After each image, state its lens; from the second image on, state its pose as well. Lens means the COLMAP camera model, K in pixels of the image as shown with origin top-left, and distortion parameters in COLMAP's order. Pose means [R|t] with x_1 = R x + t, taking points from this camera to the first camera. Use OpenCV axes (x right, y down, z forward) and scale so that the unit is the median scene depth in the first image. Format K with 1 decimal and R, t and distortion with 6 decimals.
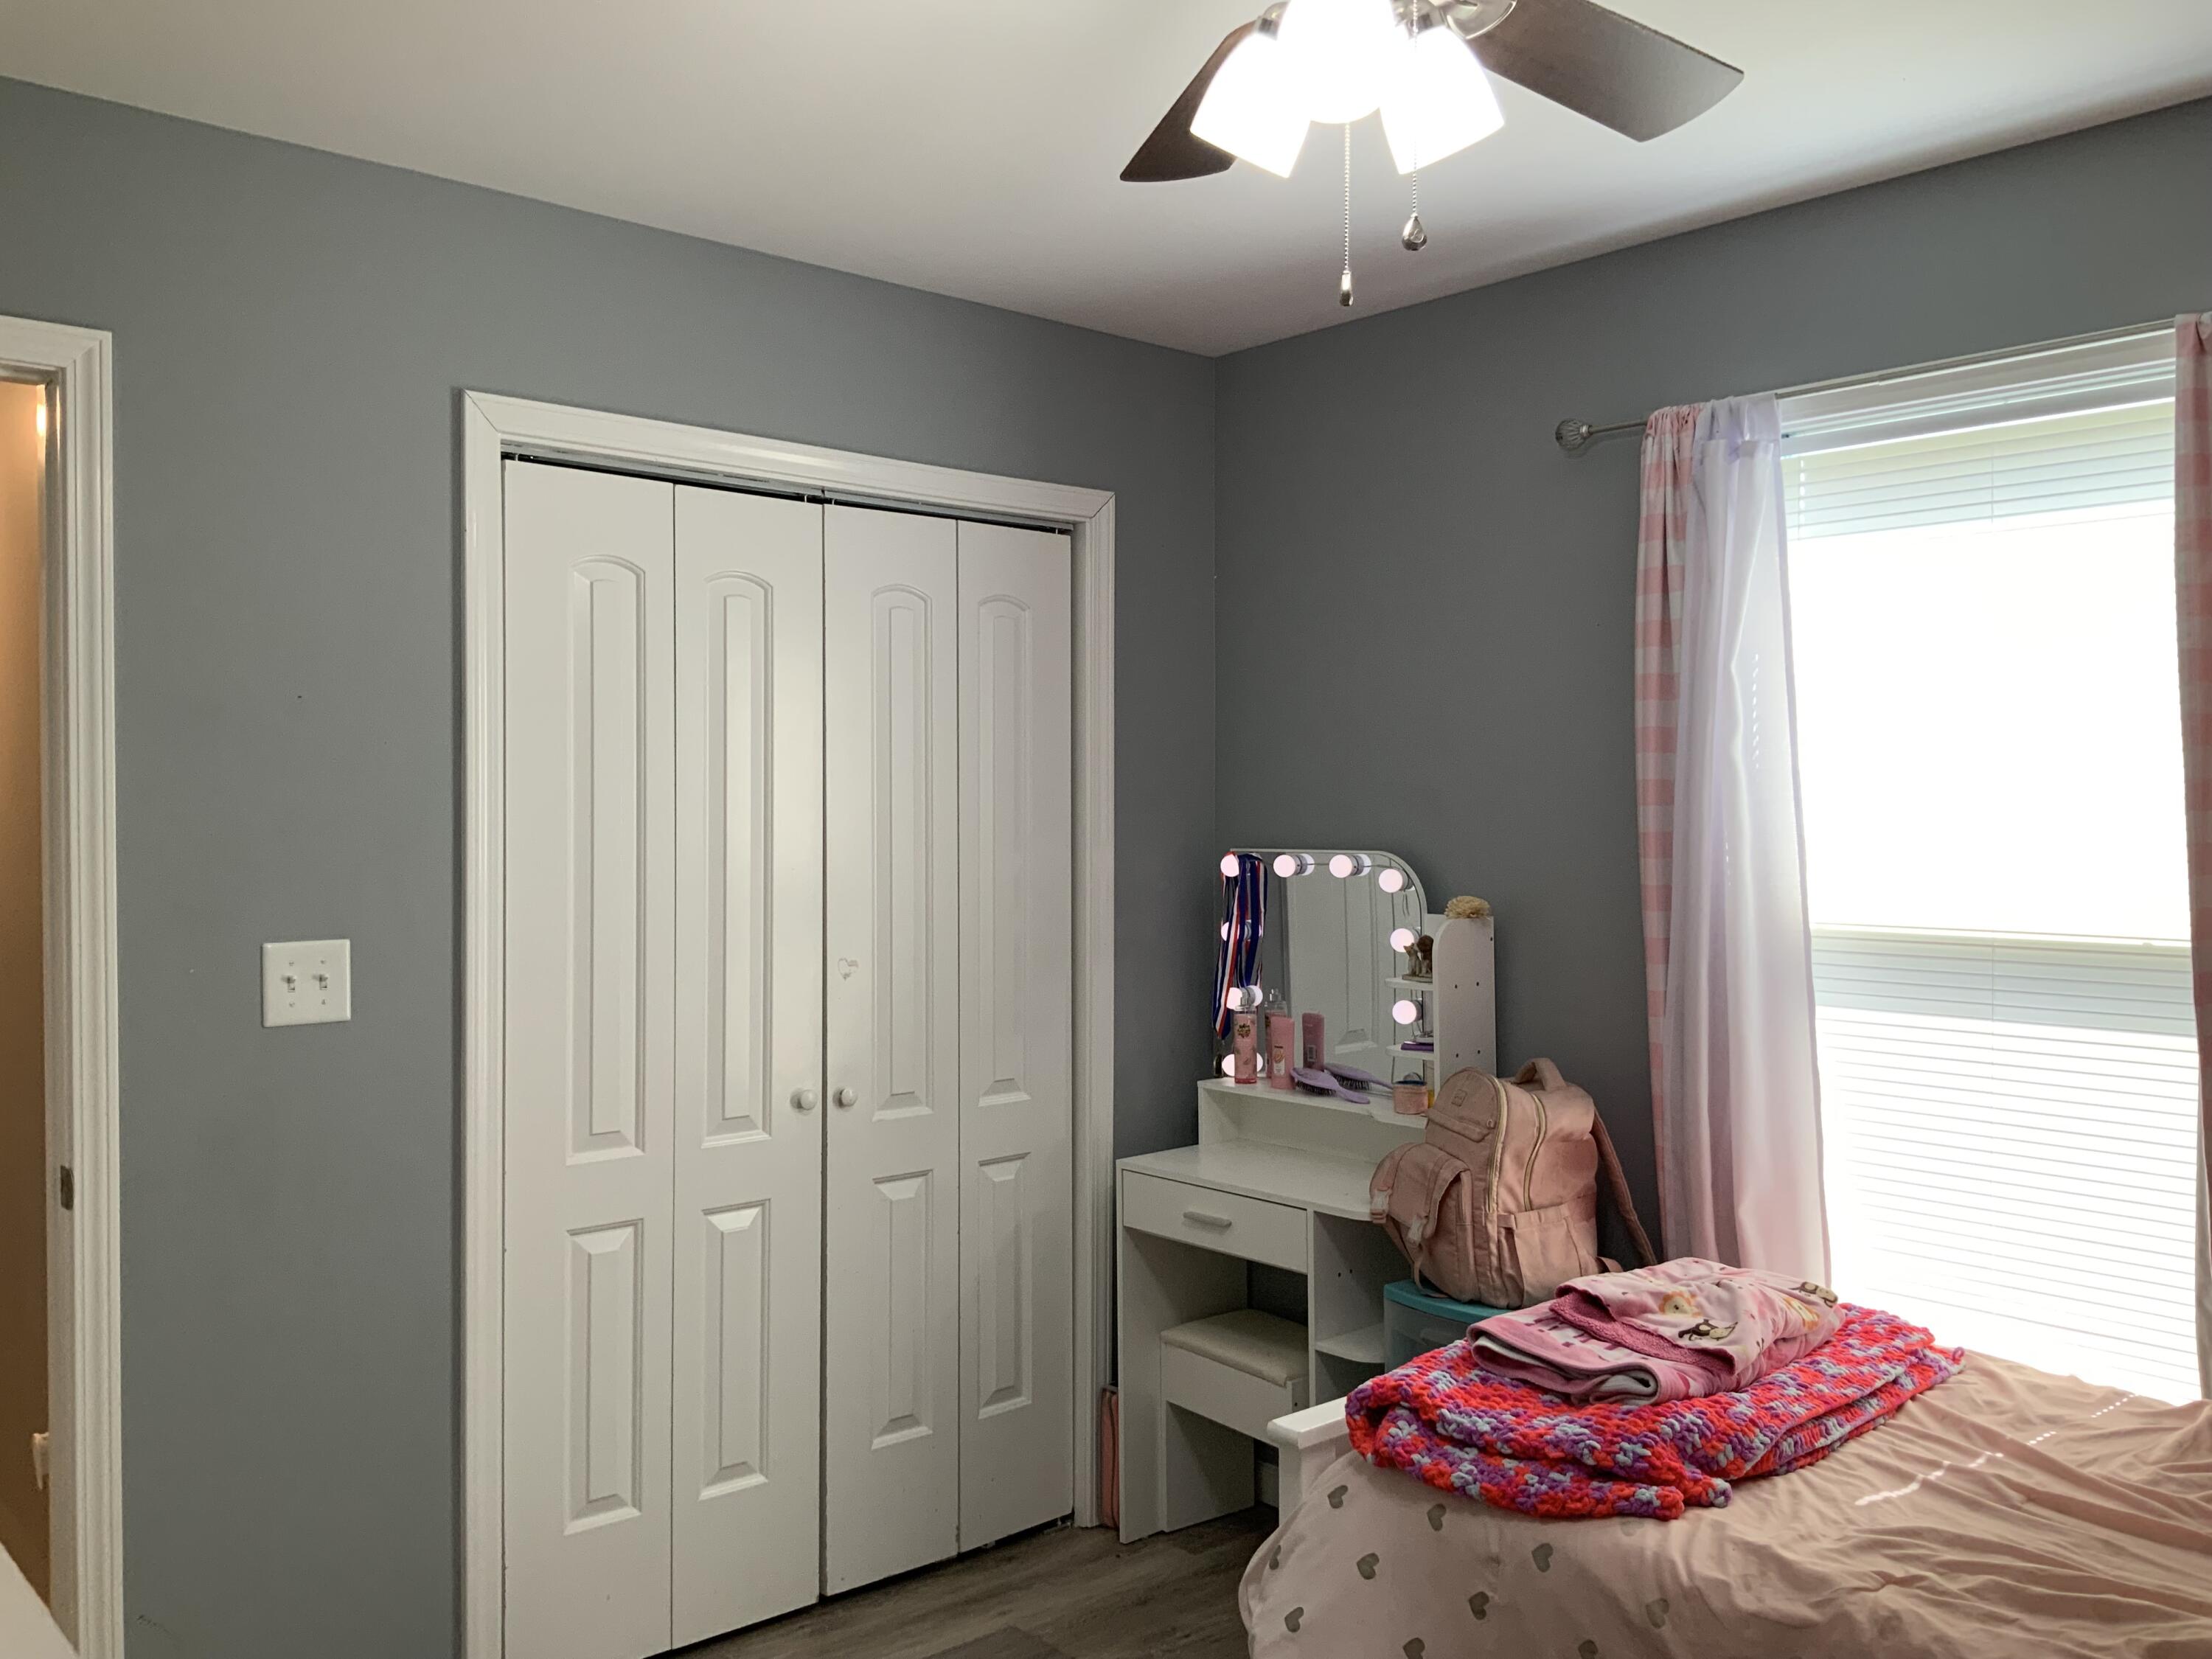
lens RADIAL K [[1845.0, 0, 1106.0], [0, 1845.0, 829.5], [0, 0, 1]] dist [0.048465, -0.069387]
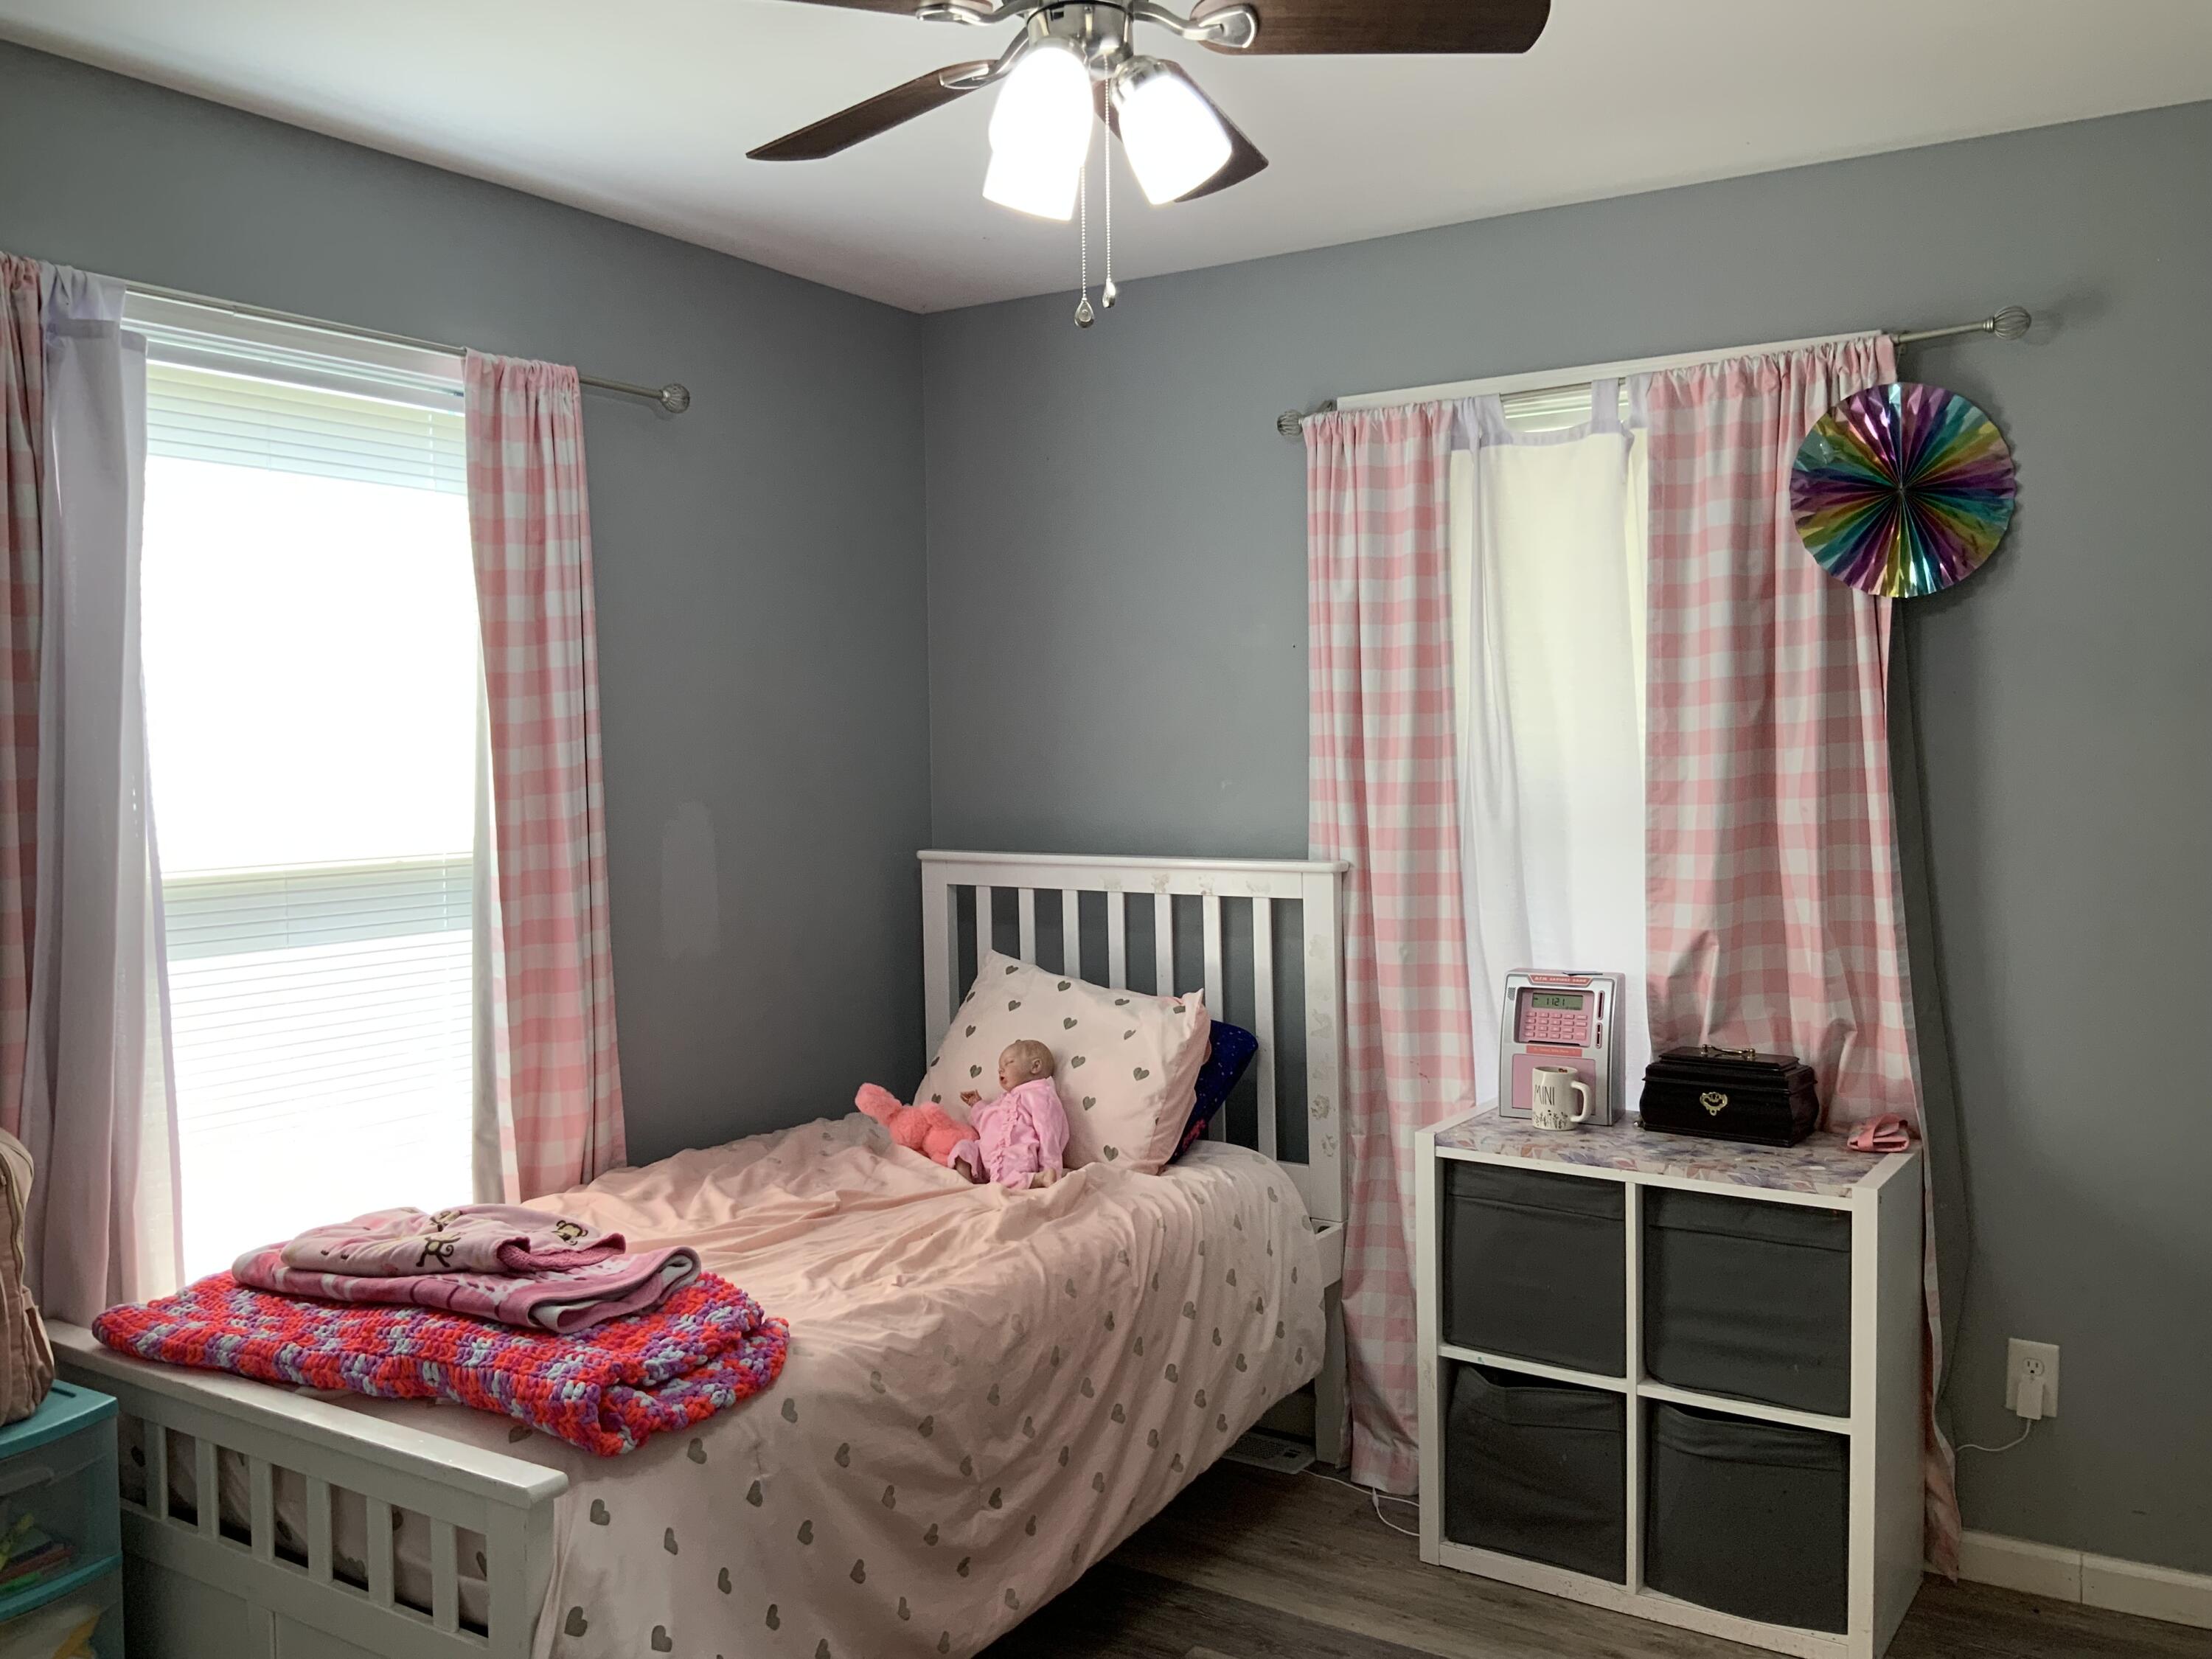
lens RADIAL K [[1845.0, 0, 1106.0], [0, 1845.0, 829.5], [0, 0, 1]] dist [0.048465, -0.069387]
pose [[-0.271022, -0.043292, 0.961599, -0.841438], [0.017936, 0.998588, 0.050012, -0.012048], [-0.962406, 0.030801, -0.269863, 1.059365]]
